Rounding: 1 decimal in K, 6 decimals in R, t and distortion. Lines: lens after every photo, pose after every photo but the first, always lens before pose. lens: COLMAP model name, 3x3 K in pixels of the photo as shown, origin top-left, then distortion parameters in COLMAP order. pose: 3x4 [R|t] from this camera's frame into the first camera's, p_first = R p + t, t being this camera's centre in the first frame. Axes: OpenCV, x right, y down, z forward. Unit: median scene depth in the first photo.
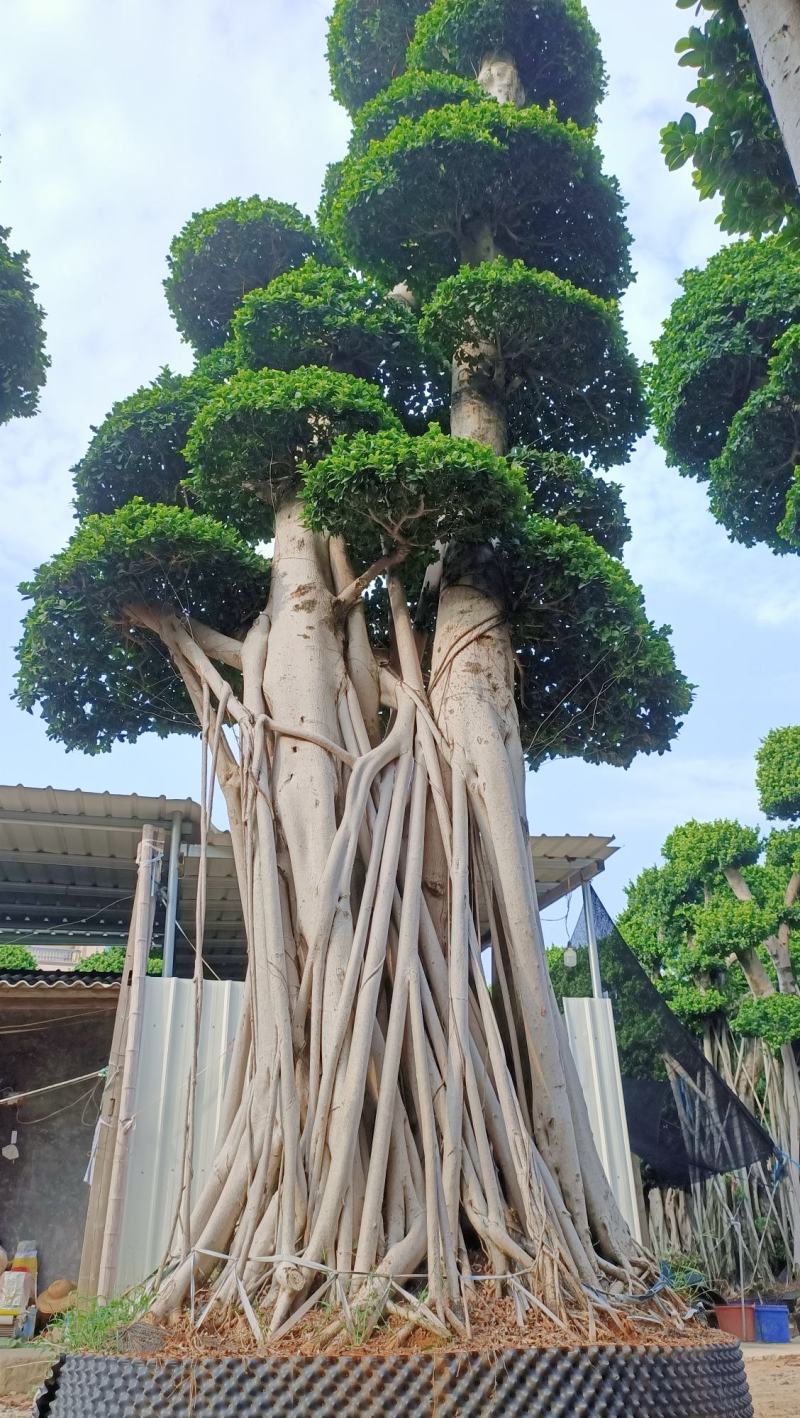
lens RADIAL K [[1066.9, 0, 396.5], [0, 1066.9, 706.3], [0, 0, 1]] dist [0.061216, -0.056671]
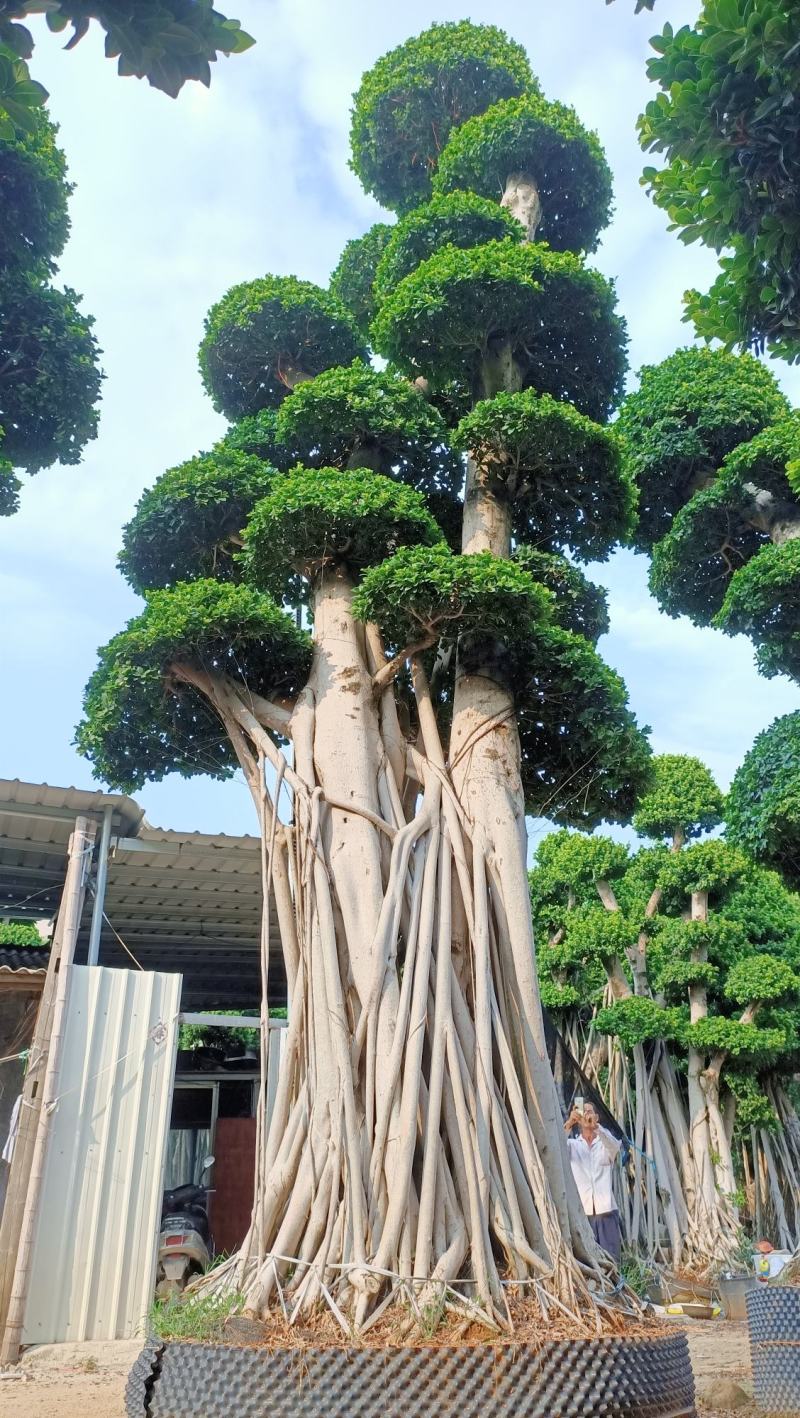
lens RADIAL K [[1066.9, 0, 399.2], [0, 1066.9, 710.7], [0, 0, 1]] dist [0.061216, -0.056671]
pose [[0.986315, 0.081885, 0.143102, -0.174013], [-0.086796, 0.995821, 0.028406, -0.094411], [-0.140178, -0.040437, 0.989300, -0.117921]]
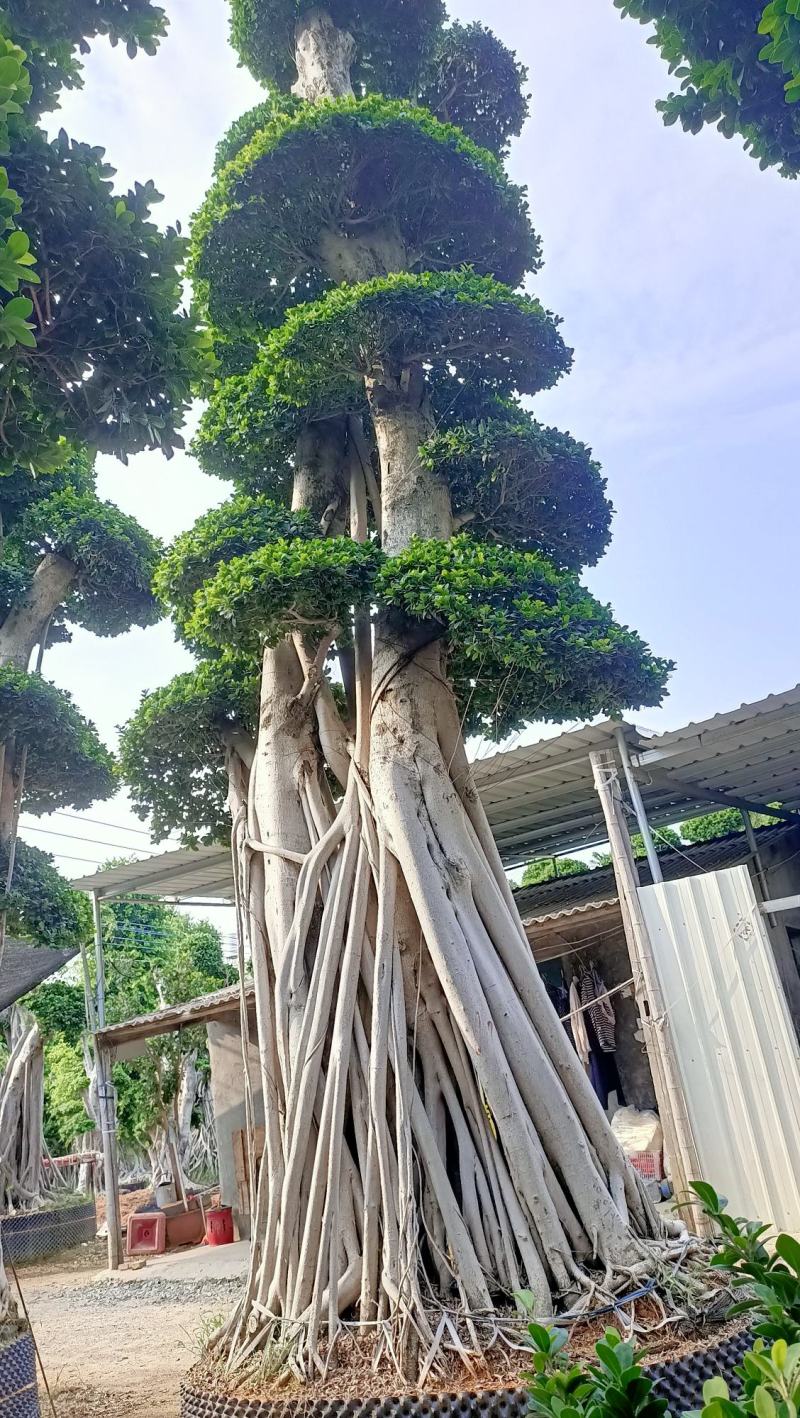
lens RADIAL K [[1066.9, 0, 389.6], [0, 1066.9, 715.0], [0, 0, 1]] dist [0.061216, -0.056671]
pose [[0.681168, -0.324756, -0.656158, 0.680515], [0.441201, 0.897300, 0.013912, -0.051941], [0.584253, -0.298974, 0.754495, 0.188877]]
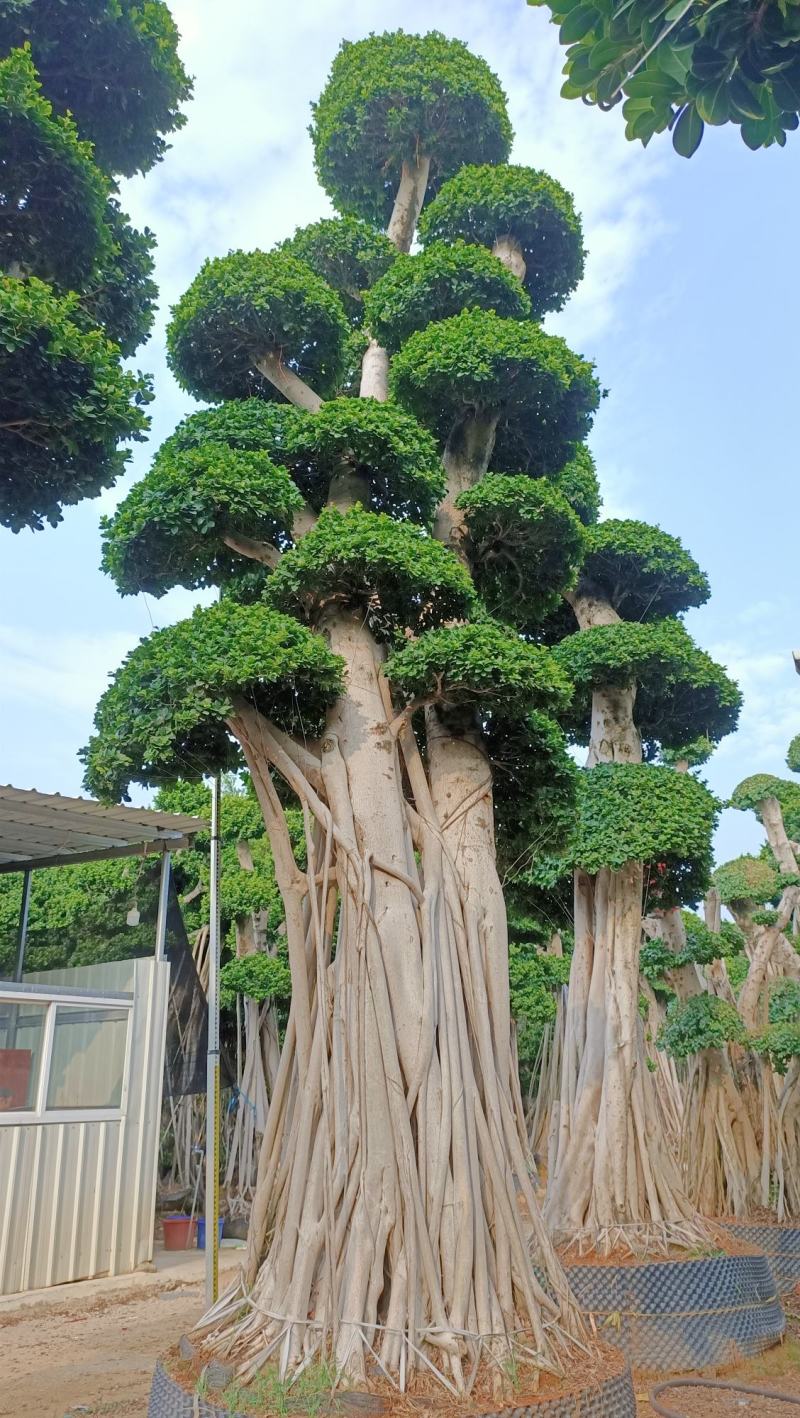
lens RADIAL K [[1066.9, 0, 413.8], [0, 1066.9, 716.2], [0, 0, 1]] dist [0.061216, -0.056671]
pose [[0.778690, 0.221662, 0.586948, -0.661321], [-0.289929, 0.956764, 0.023317, -0.142204], [-0.556402, -0.188330, 0.809289, 0.049884]]
